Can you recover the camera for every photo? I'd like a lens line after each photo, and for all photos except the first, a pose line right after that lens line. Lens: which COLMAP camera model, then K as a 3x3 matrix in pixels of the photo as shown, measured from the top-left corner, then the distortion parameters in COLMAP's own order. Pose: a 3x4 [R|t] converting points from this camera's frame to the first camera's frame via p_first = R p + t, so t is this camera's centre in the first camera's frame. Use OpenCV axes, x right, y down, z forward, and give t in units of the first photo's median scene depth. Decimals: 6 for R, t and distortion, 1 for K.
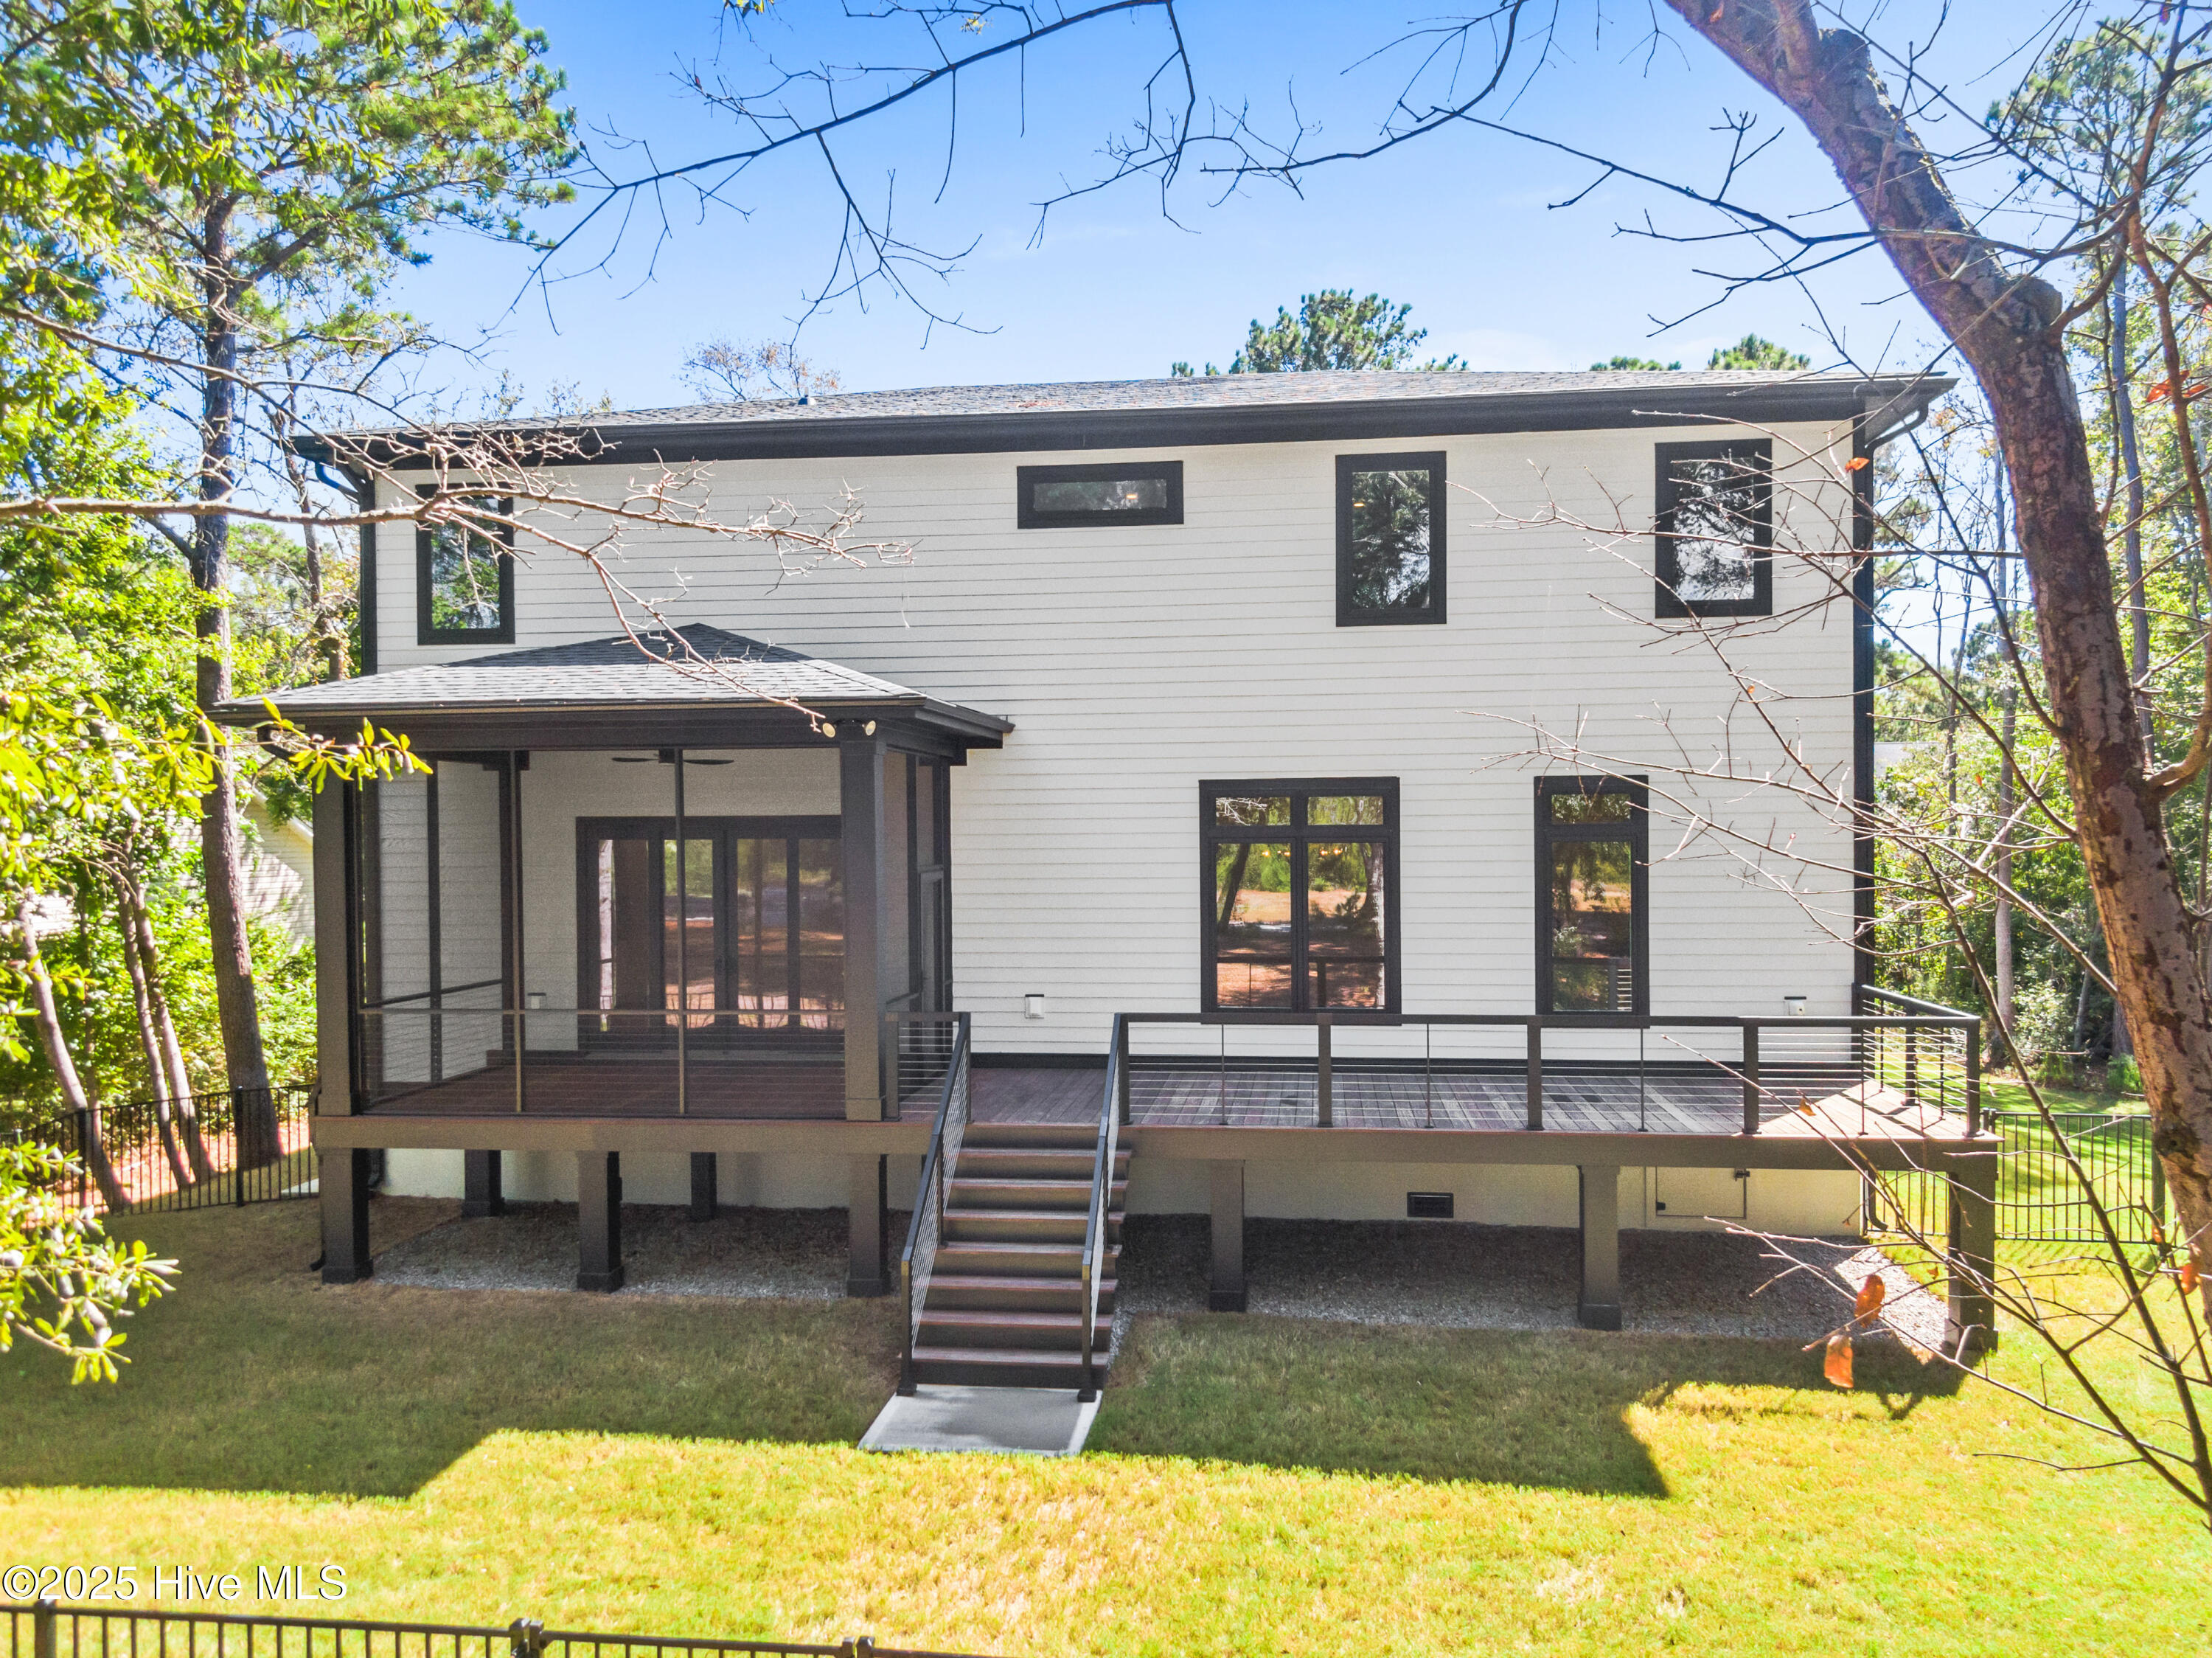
lens RADIAL K [[1615.2, 0, 1113.0], [0, 1615.2, 832.6], [0, 0, 1]] dist [0.030887, -0.049535]
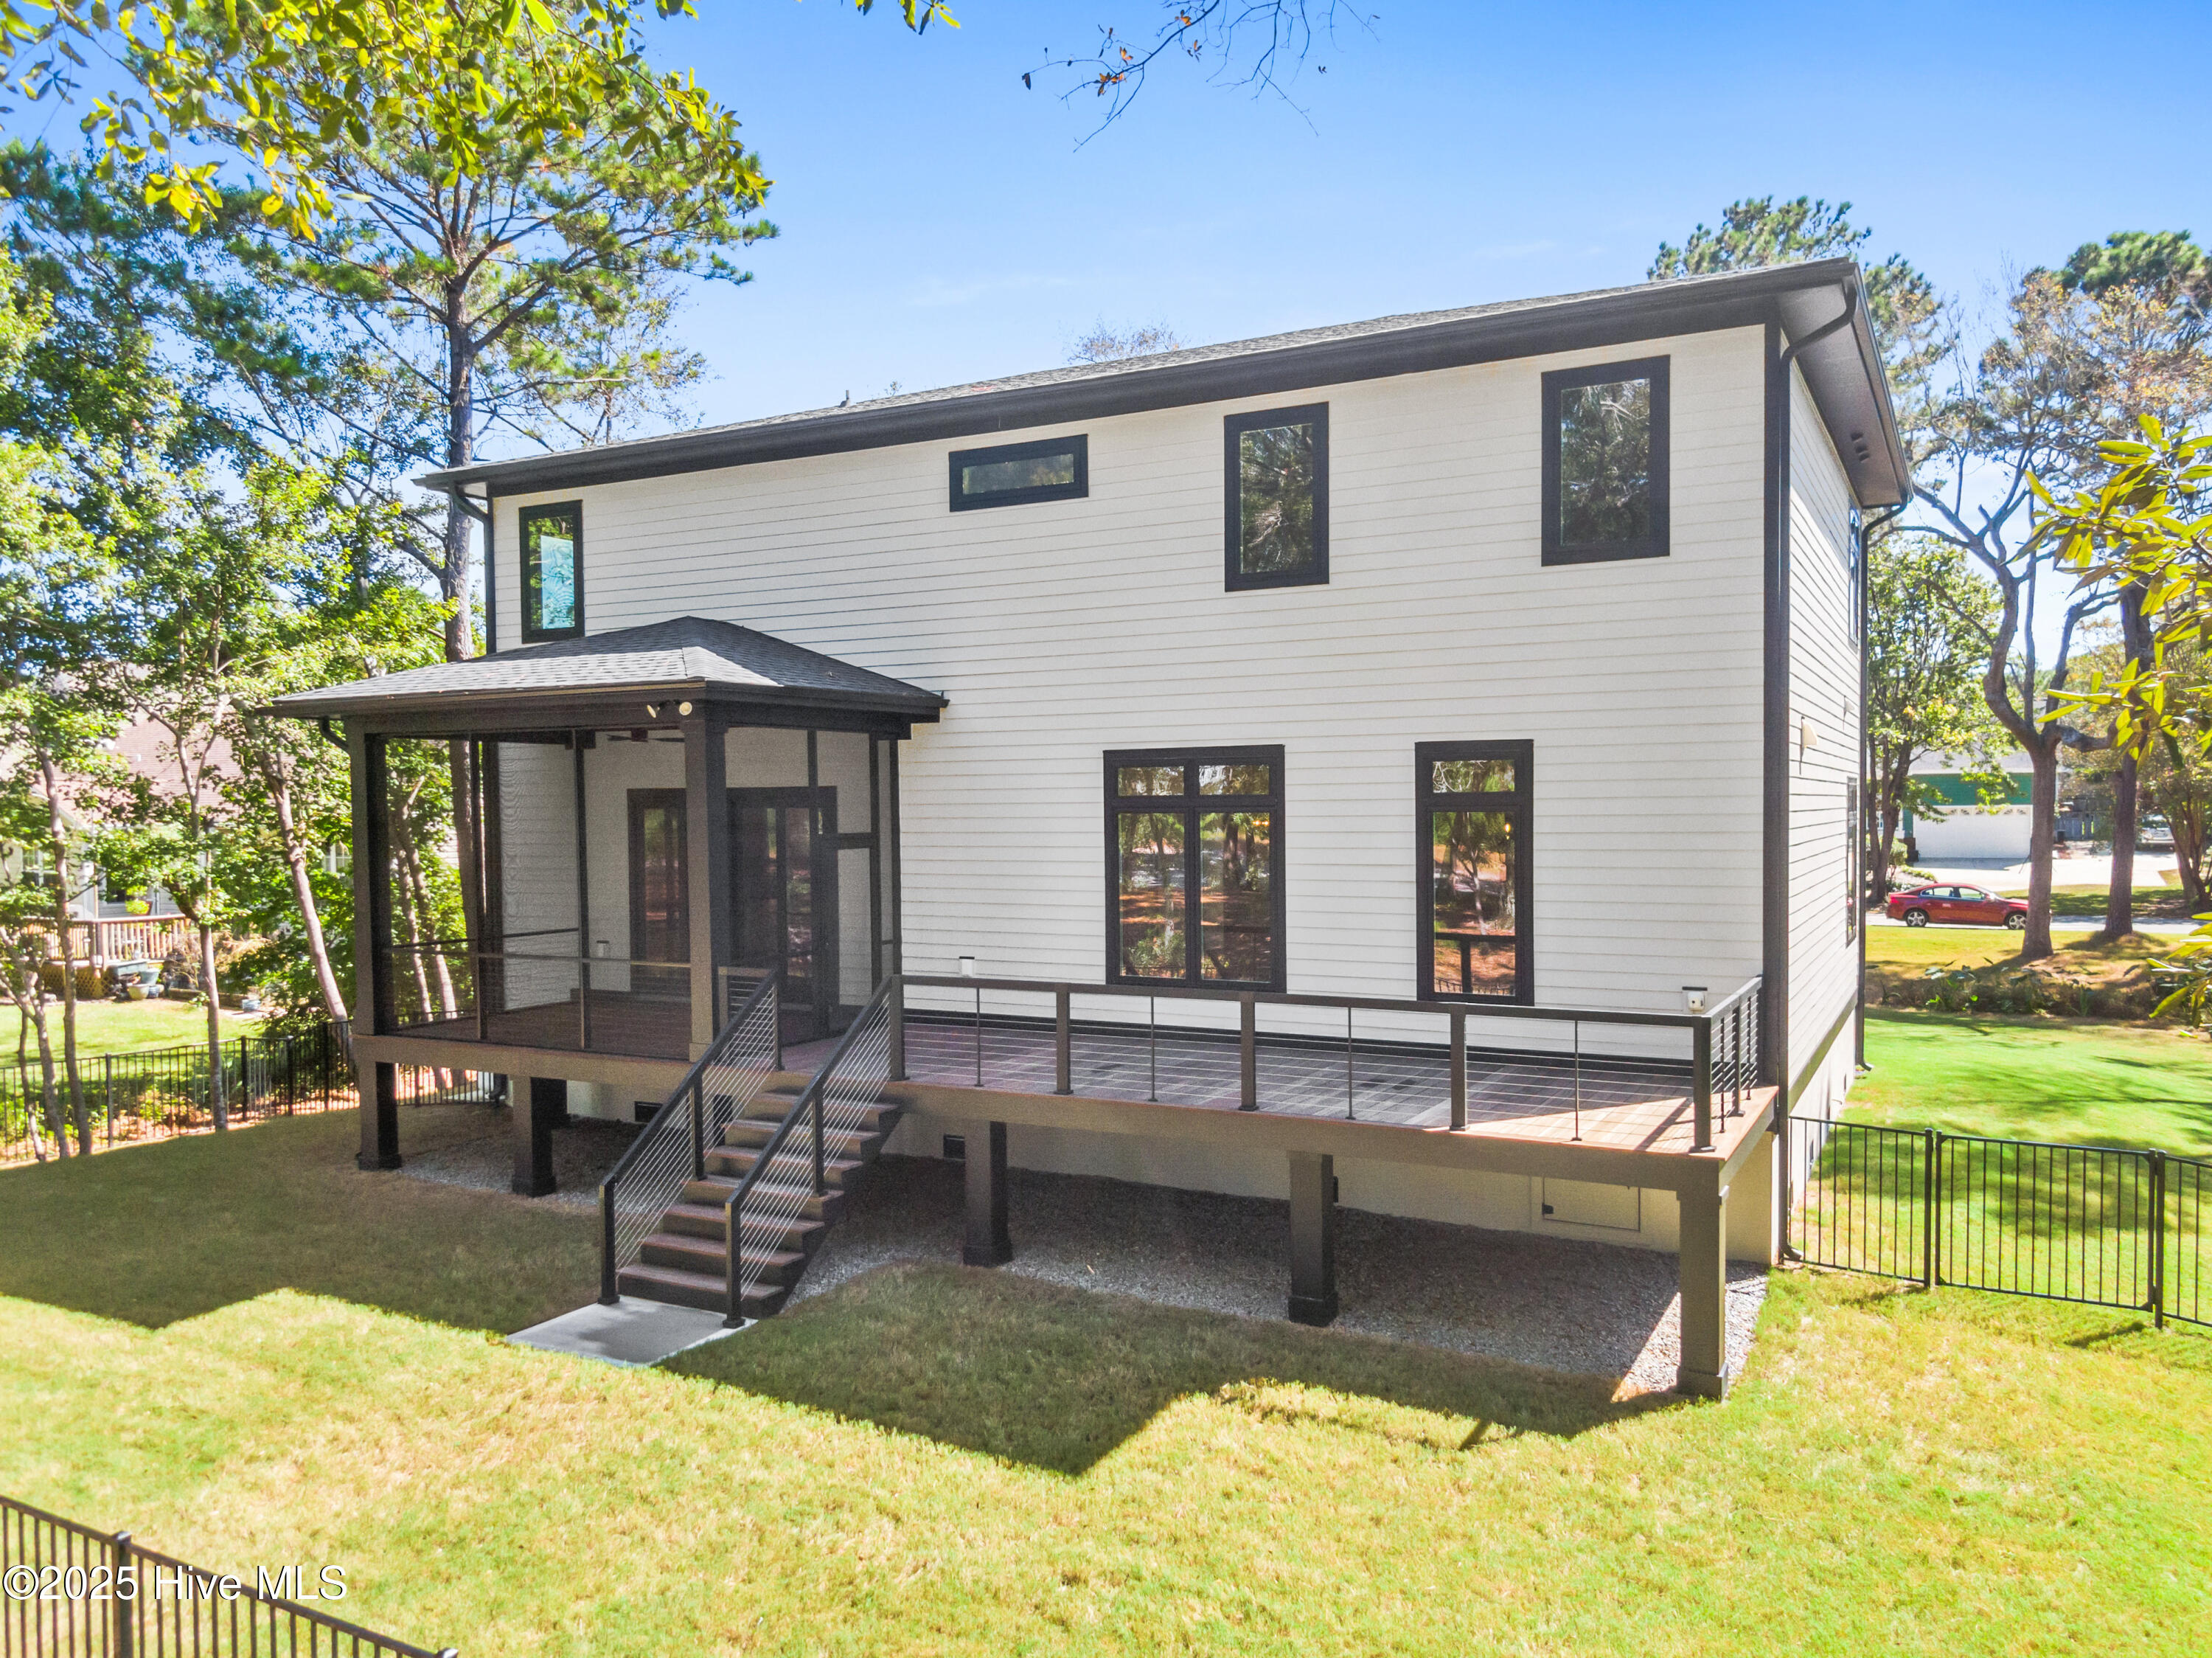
lens RADIAL K [[1615.2, 0, 1113.0], [0, 1615.2, 832.6], [0, 0, 1]] dist [0.030887, -0.049535]
pose [[0.931183, 0.006161, -0.364500, 0.493120], [0.001733, 0.999771, 0.021326, -0.002935], [0.364548, -0.020491, 0.930959, 0.069432]]
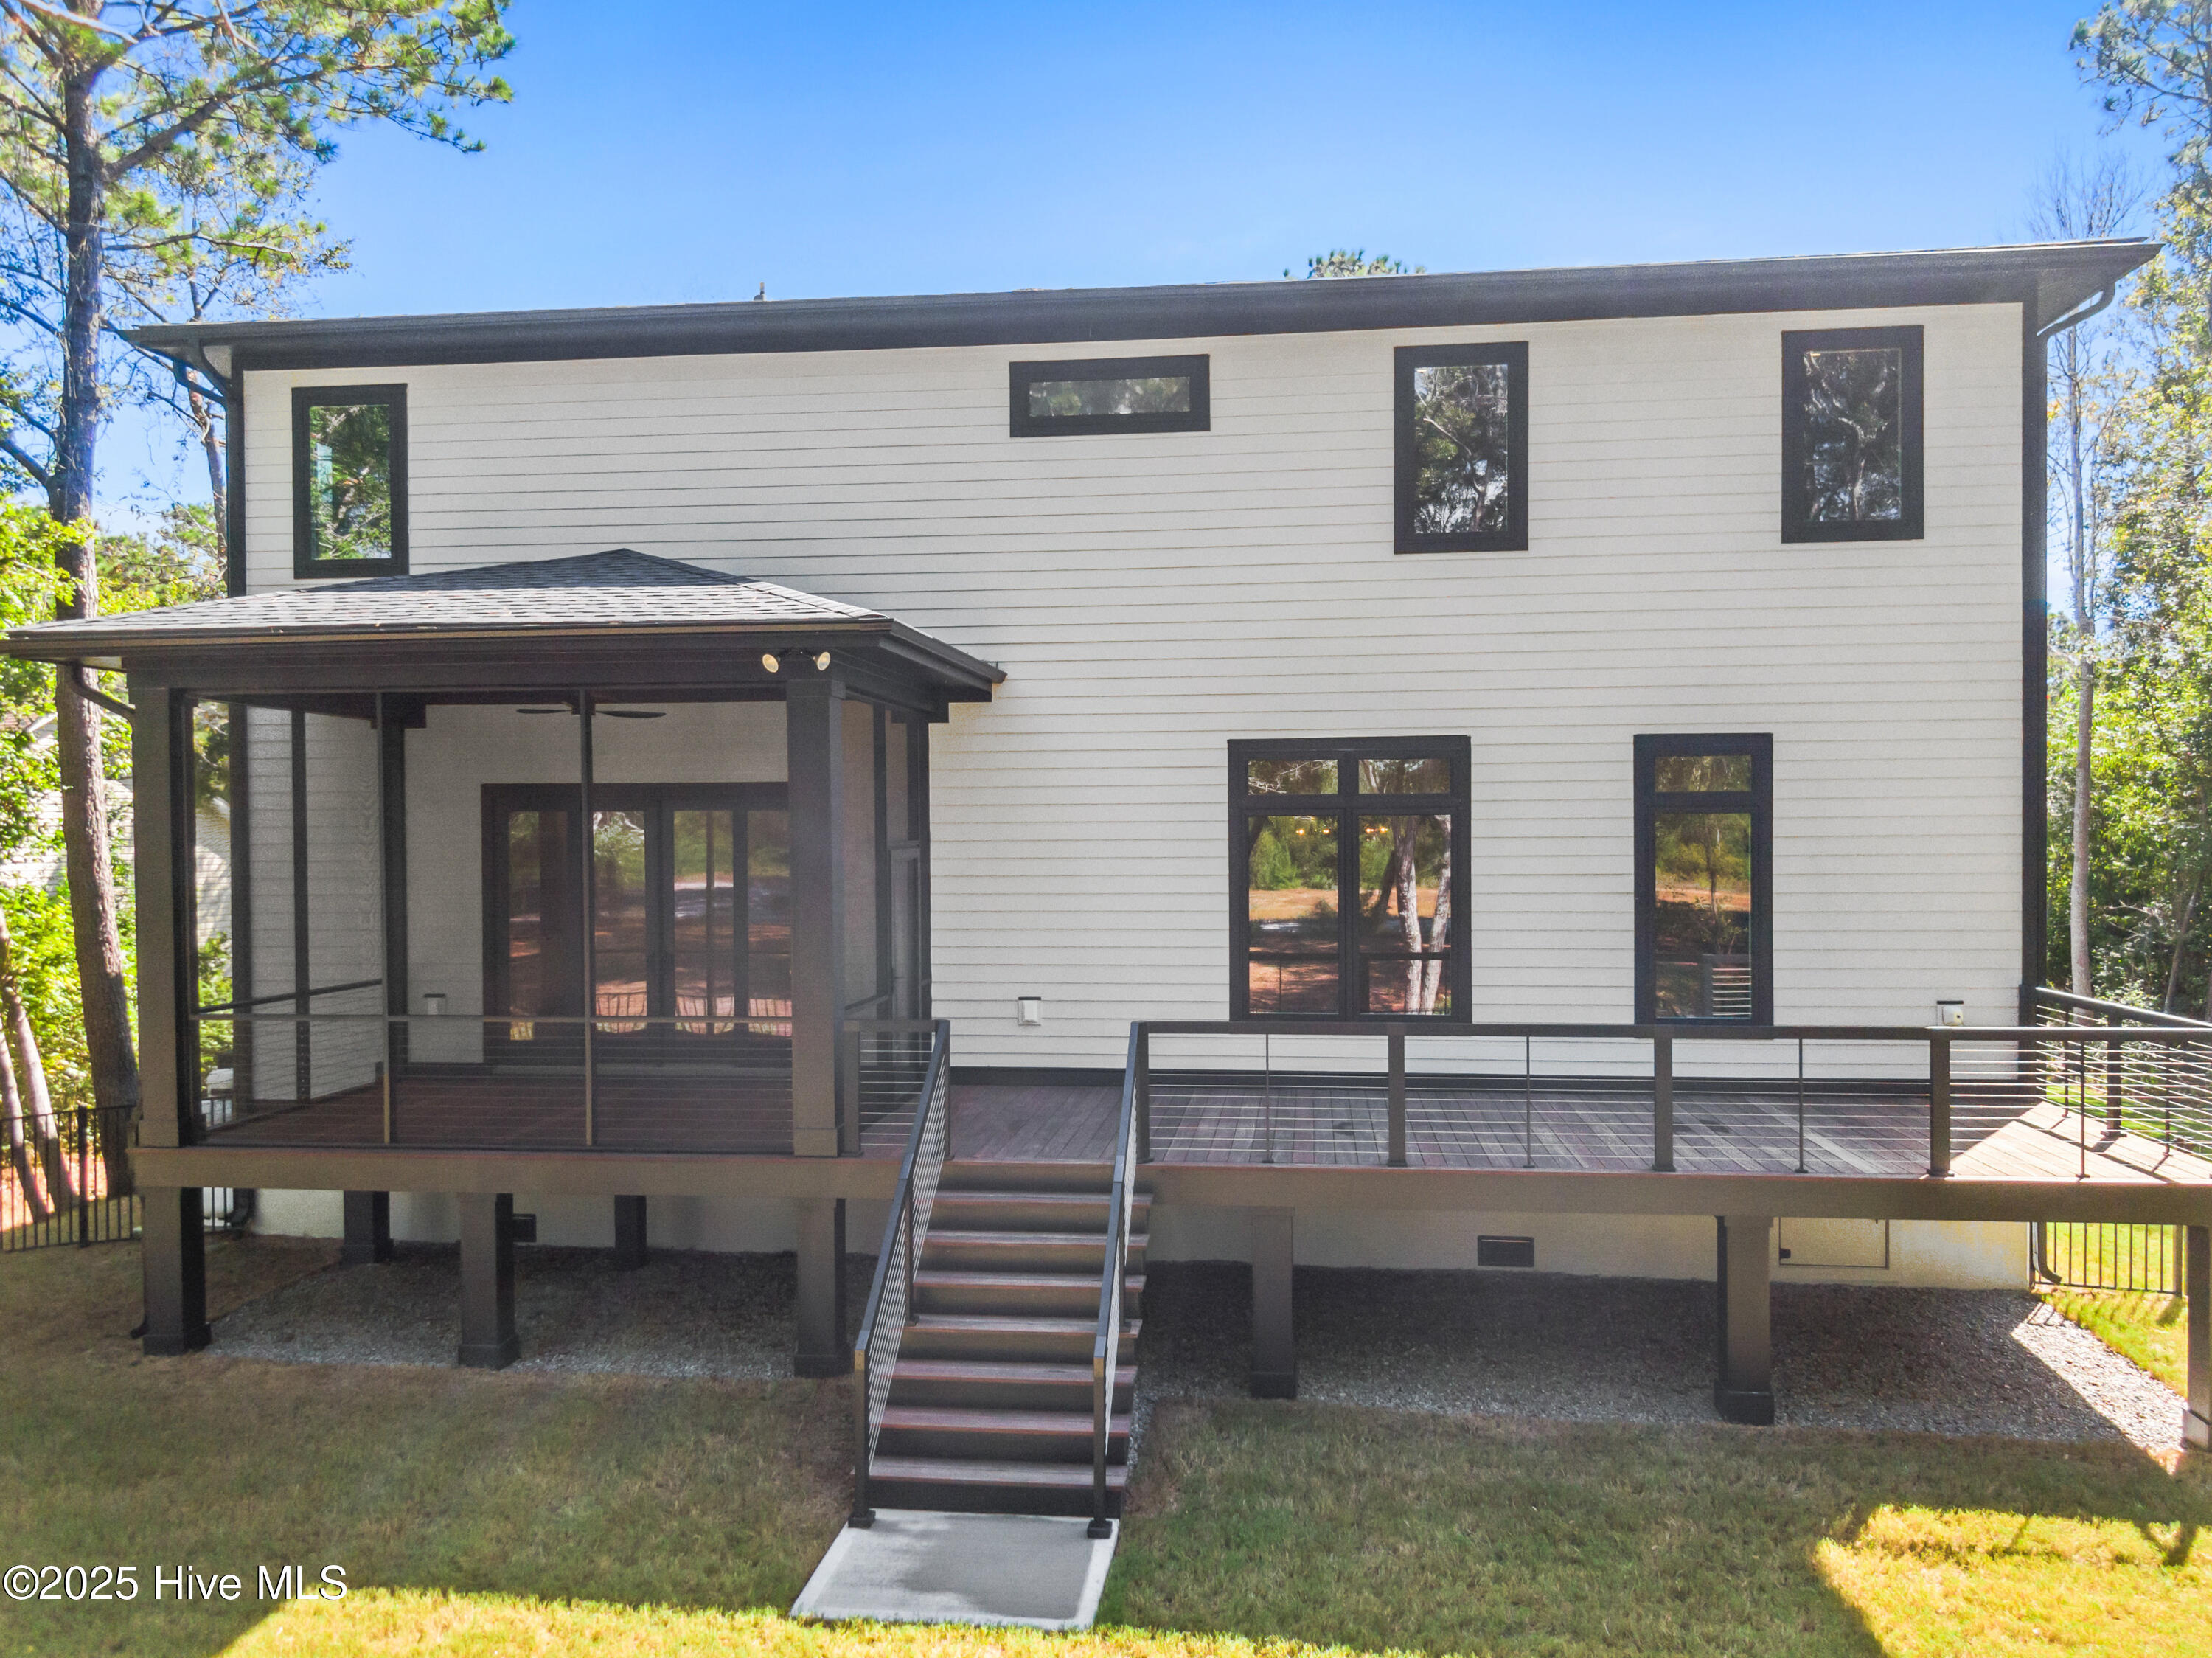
lens RADIAL K [[1615.2, 0, 1113.0], [0, 1615.2, 832.6], [0, 0, 1]] dist [0.030887, -0.049535]
pose [[0.999984, 0.001967, 0.005374, -0.011634], [-0.001972, 0.999998, 0.000939, 0.017072], [-0.005373, -0.000950, 0.999985, 0.194063]]
